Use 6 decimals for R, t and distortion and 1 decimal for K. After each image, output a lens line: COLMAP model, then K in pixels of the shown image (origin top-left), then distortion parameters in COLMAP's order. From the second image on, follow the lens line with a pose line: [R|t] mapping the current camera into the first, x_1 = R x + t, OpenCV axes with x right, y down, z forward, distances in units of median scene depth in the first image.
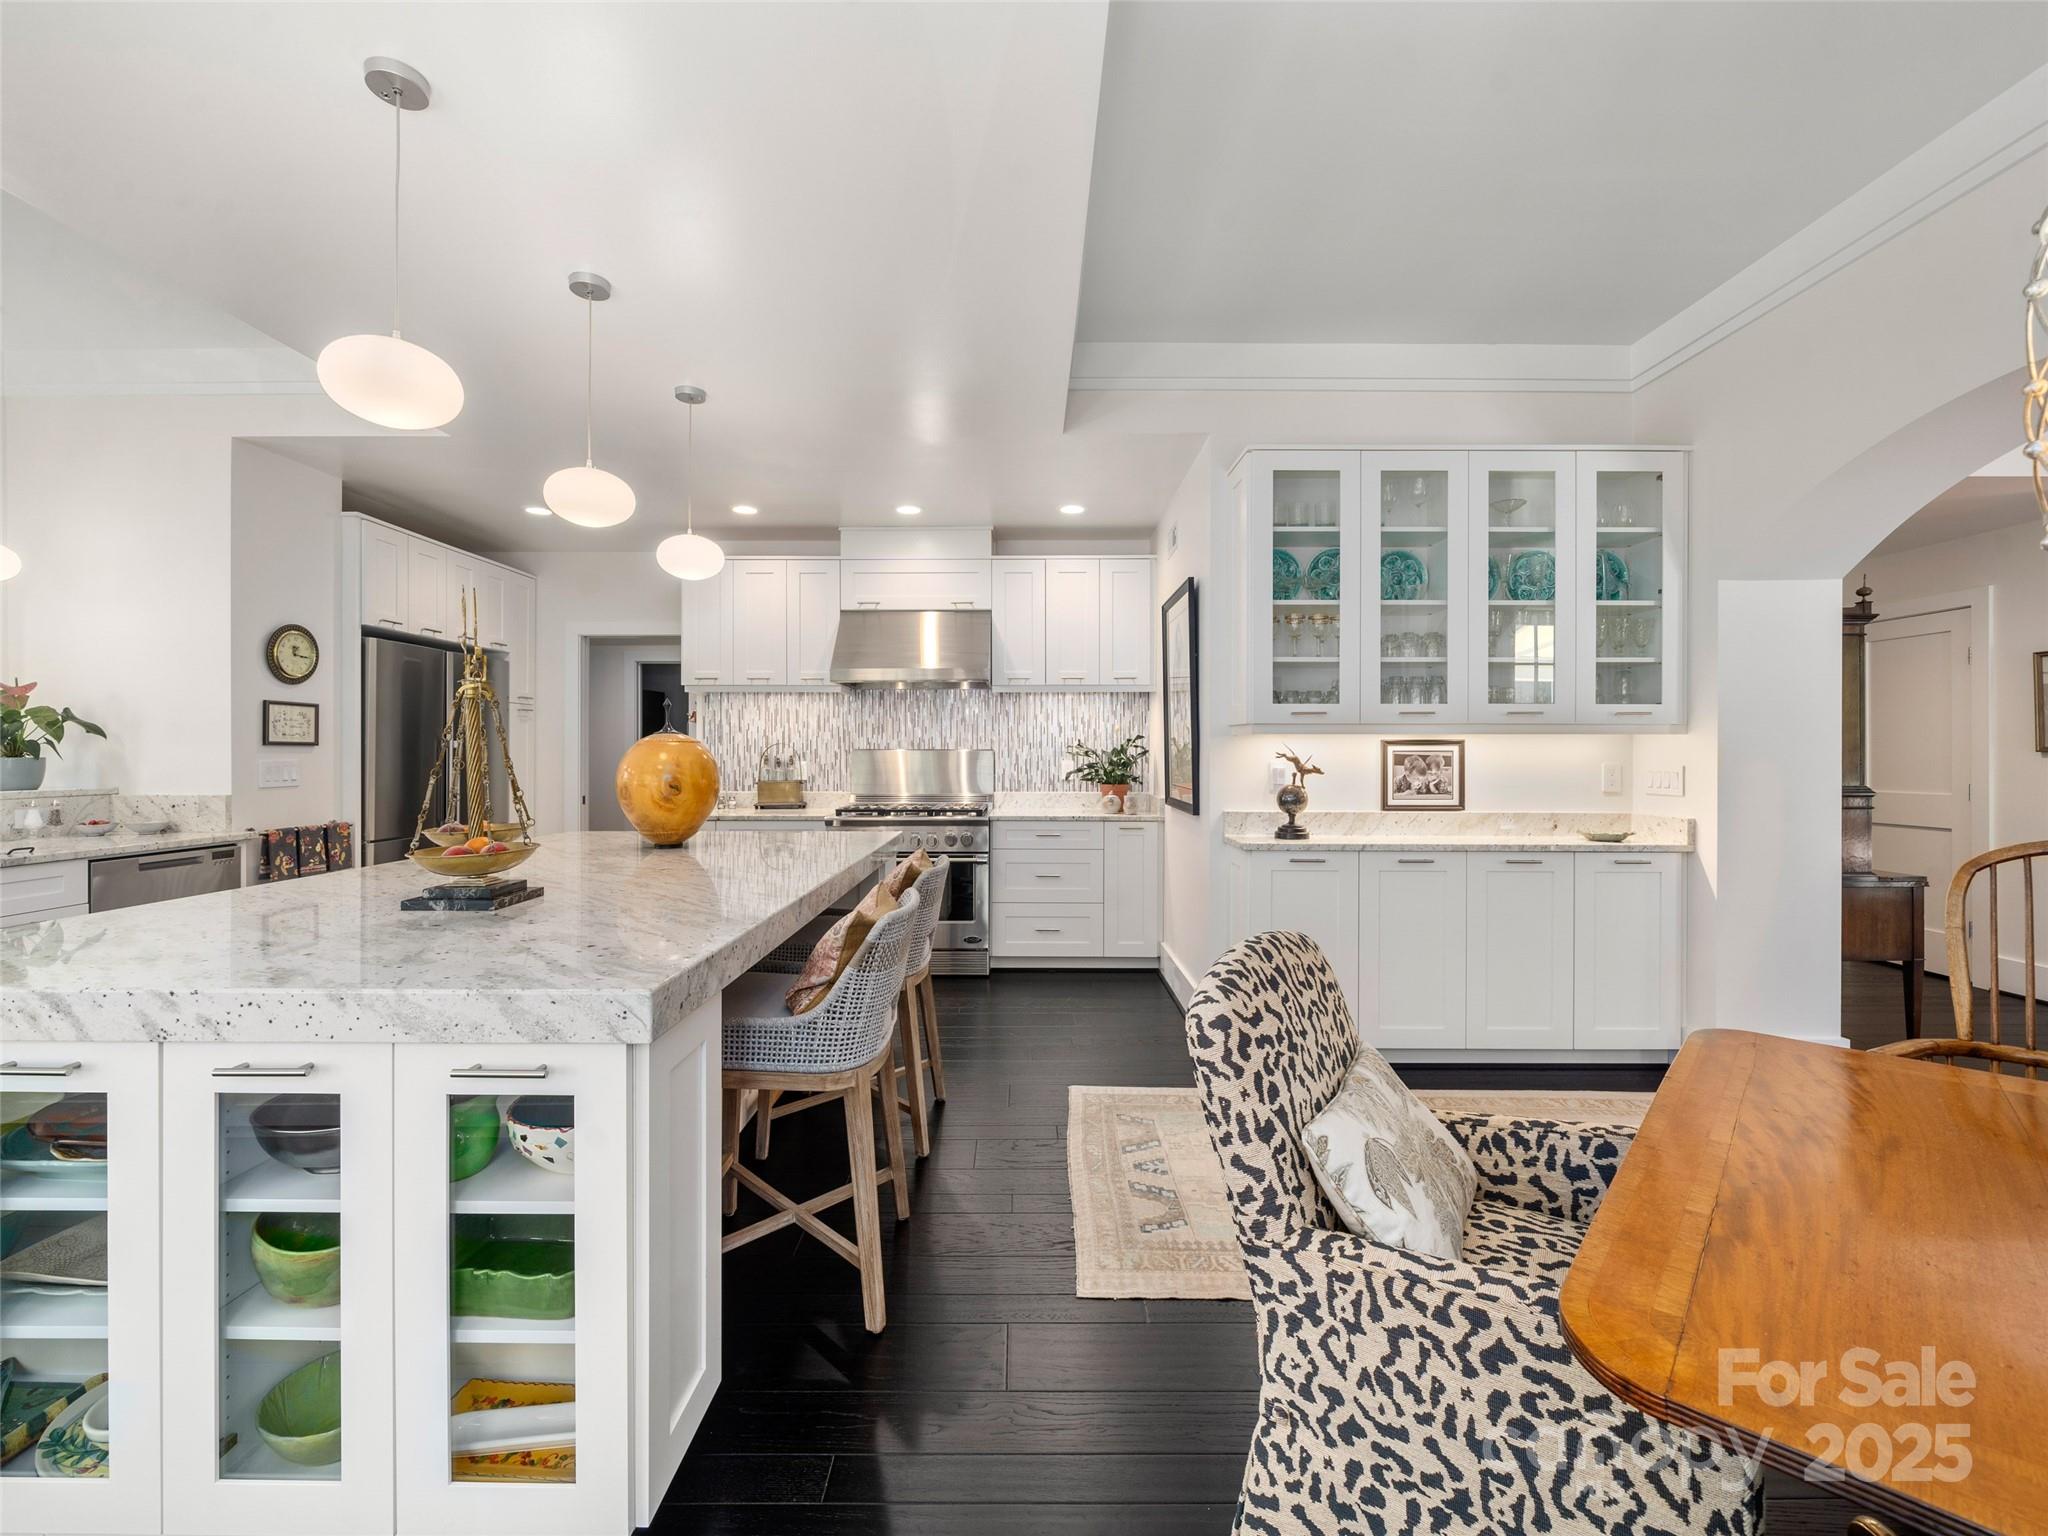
lens RADIAL K [[843.8, 0, 1026.0], [0, 843.8, 765.5], [0, 0, 1]] dist [0.002940, -0.000669]
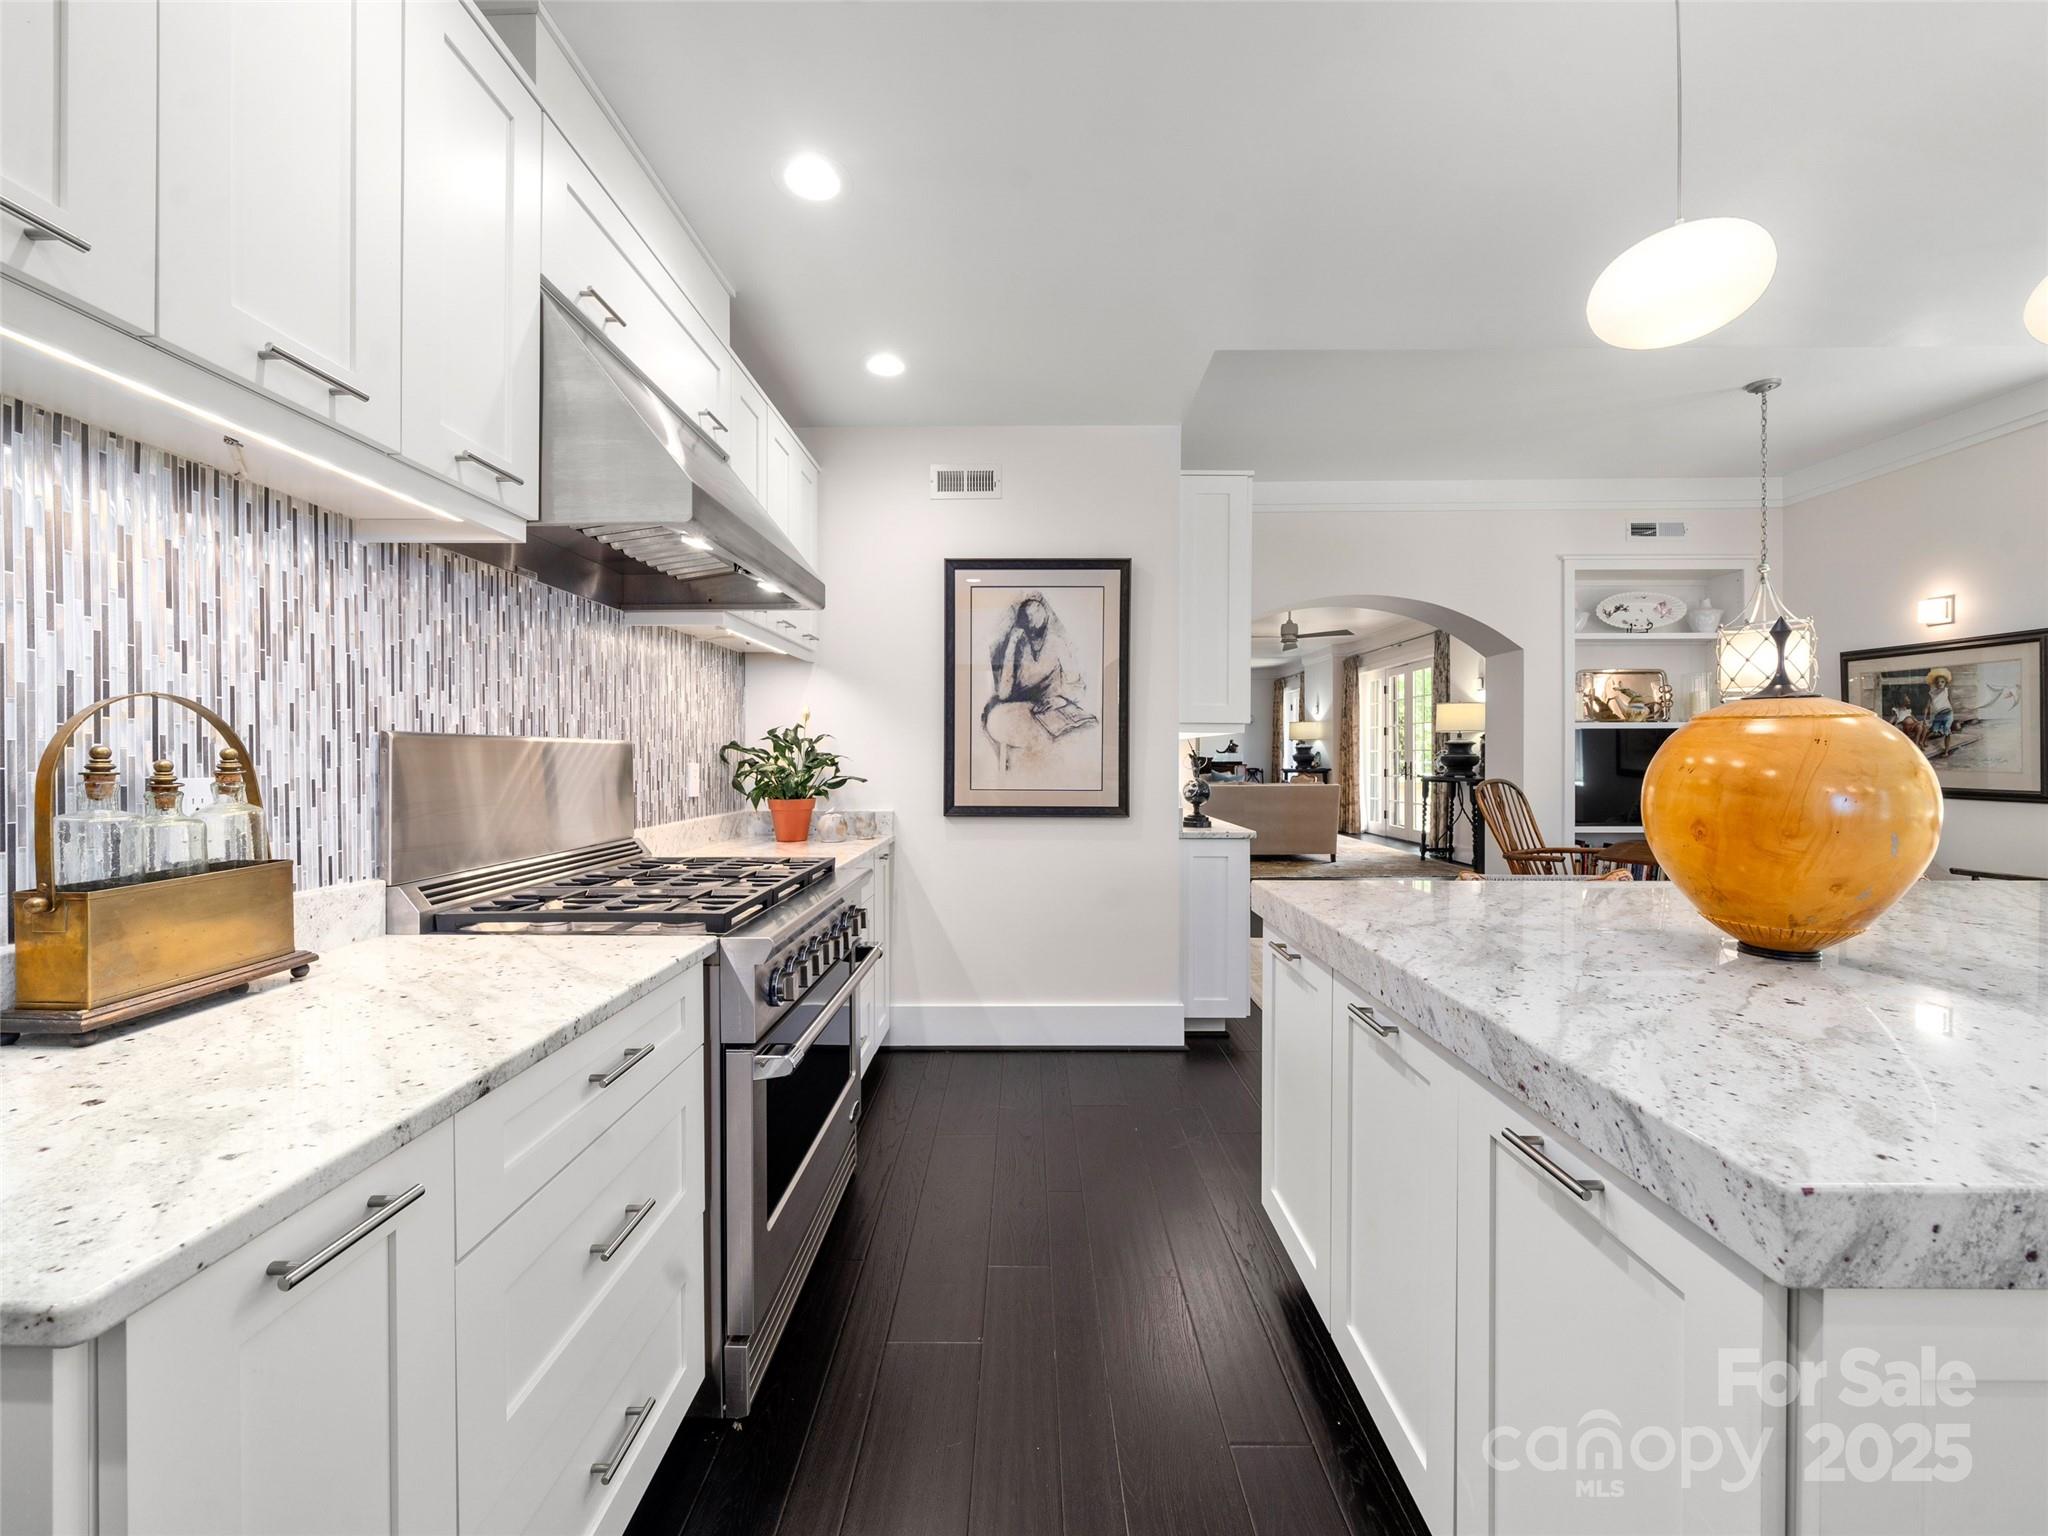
lens RADIAL K [[800.7, 0, 1015.5], [0, 800.7, 762.9], [0, 0, 1]] dist [-0.003438, -0.001376]
pose [[0.029368, -0.012940, 0.999485, -0.727187], [0.010929, 0.999861, 0.012624, -0.013677], [-0.999509, 0.010552, 0.029506, 1.178109]]
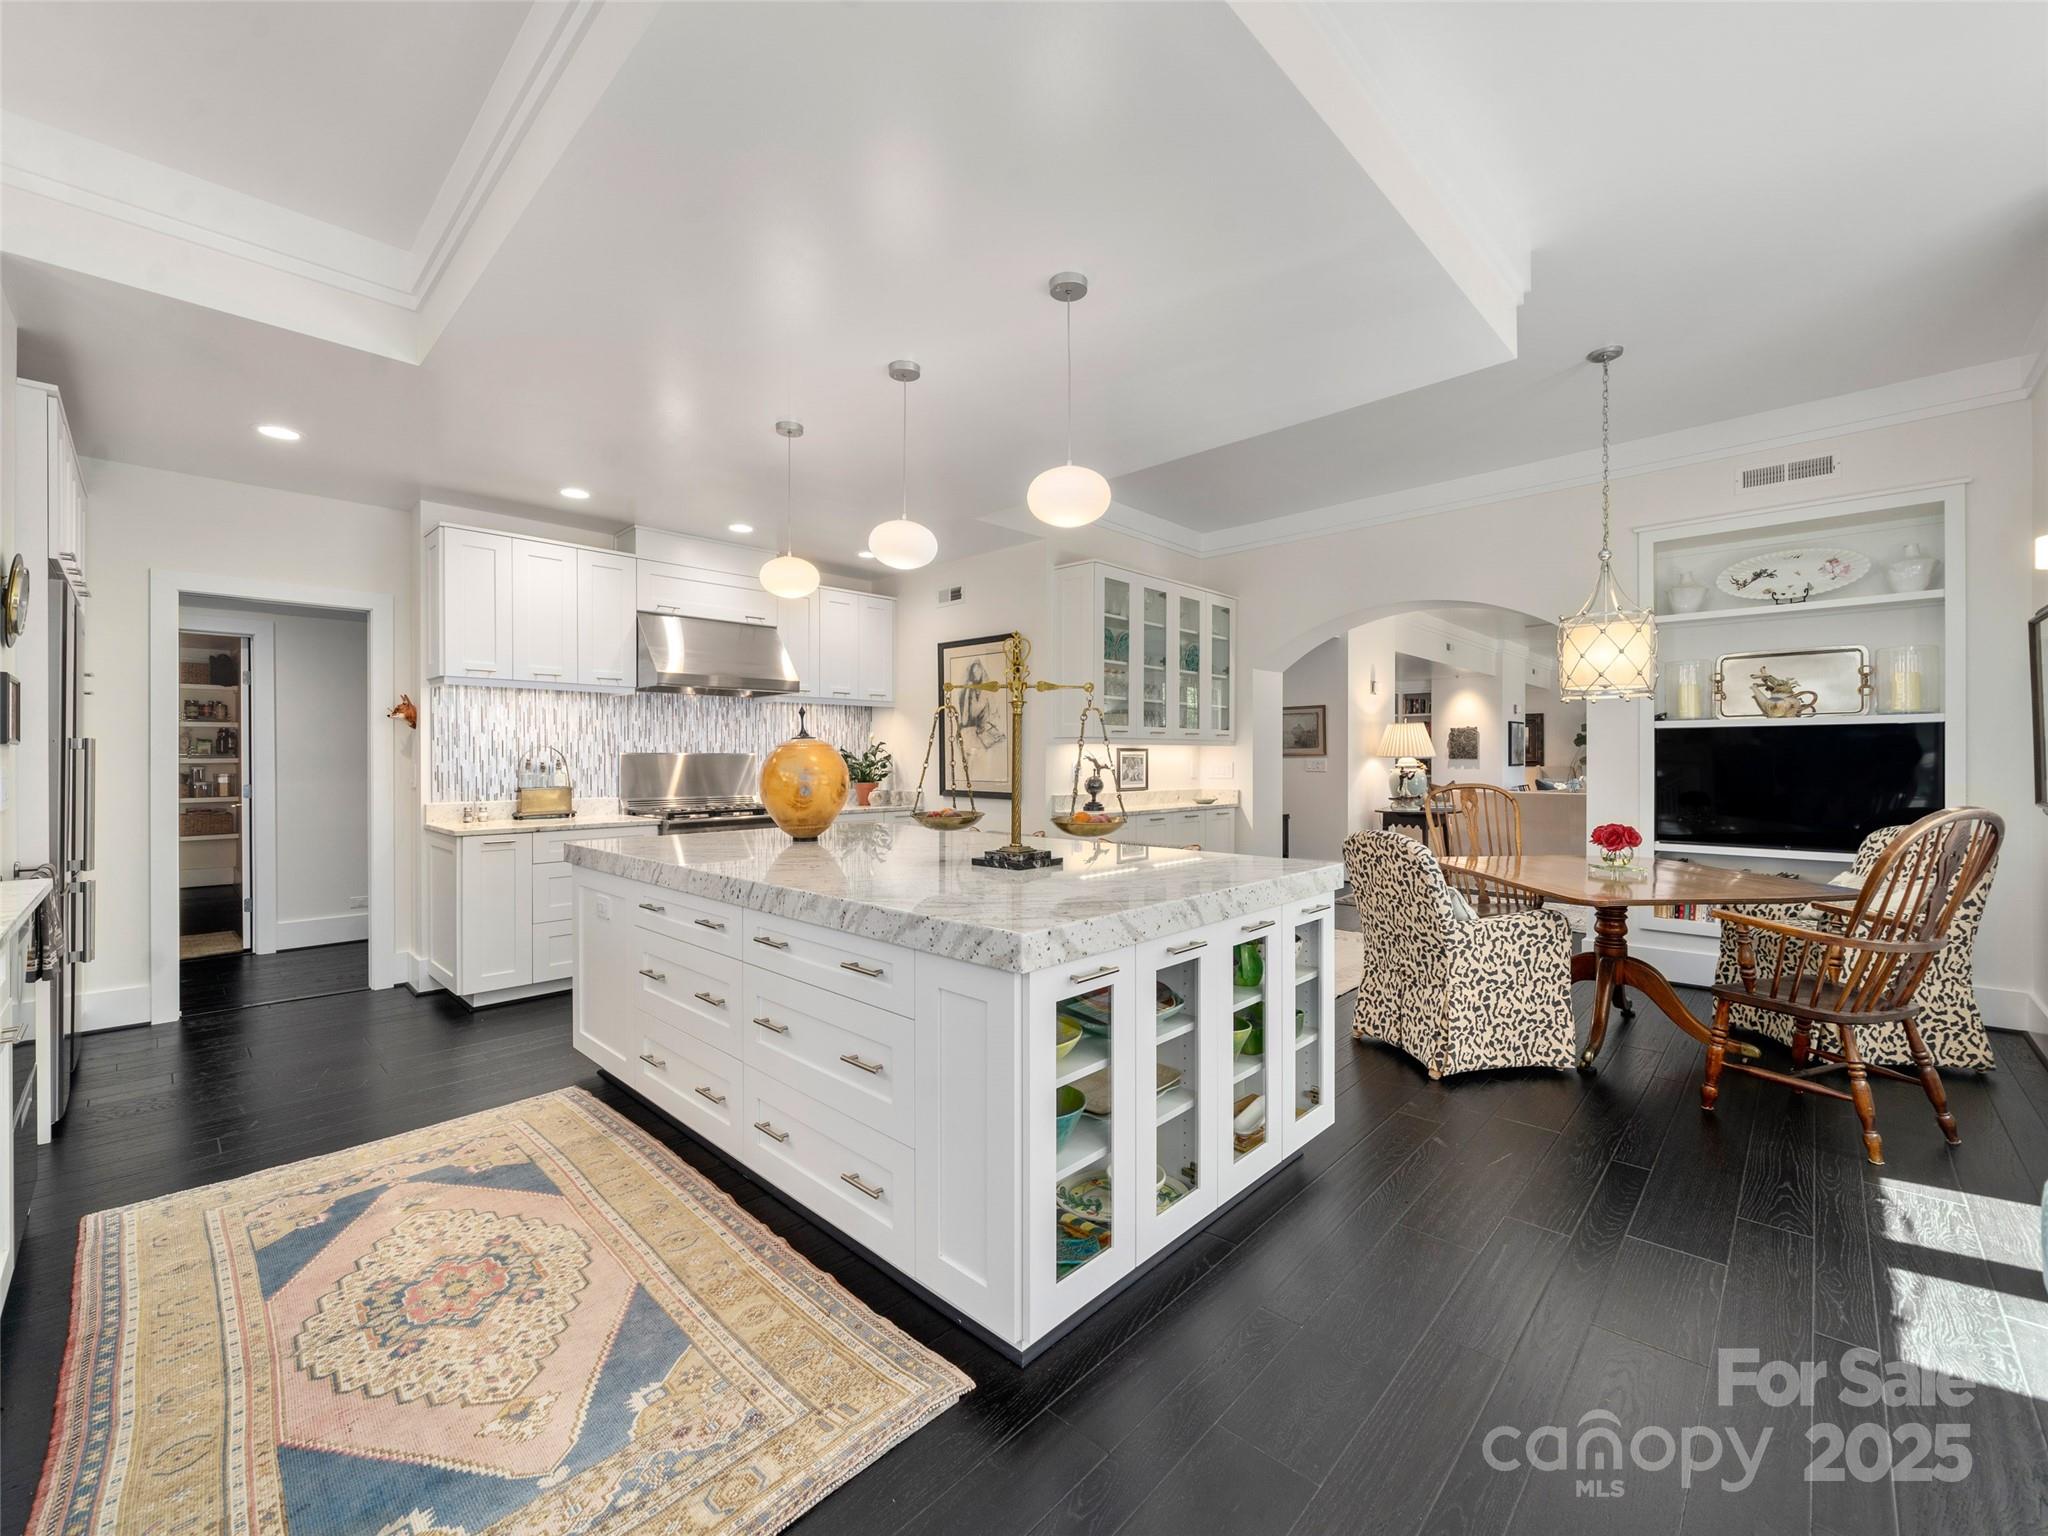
lens RADIAL K [[843.8, 0, 1007.9], [0, 843.8, 757.6], [0, 0, 1]] dist [0.002940, -0.000669]
pose [[0.702404, -0.004353, 0.711766, -0.881557], [0.011609, 0.999918, -0.005341, -0.005291], [-0.711684, 0.012015, 0.702397, 0.019145]]
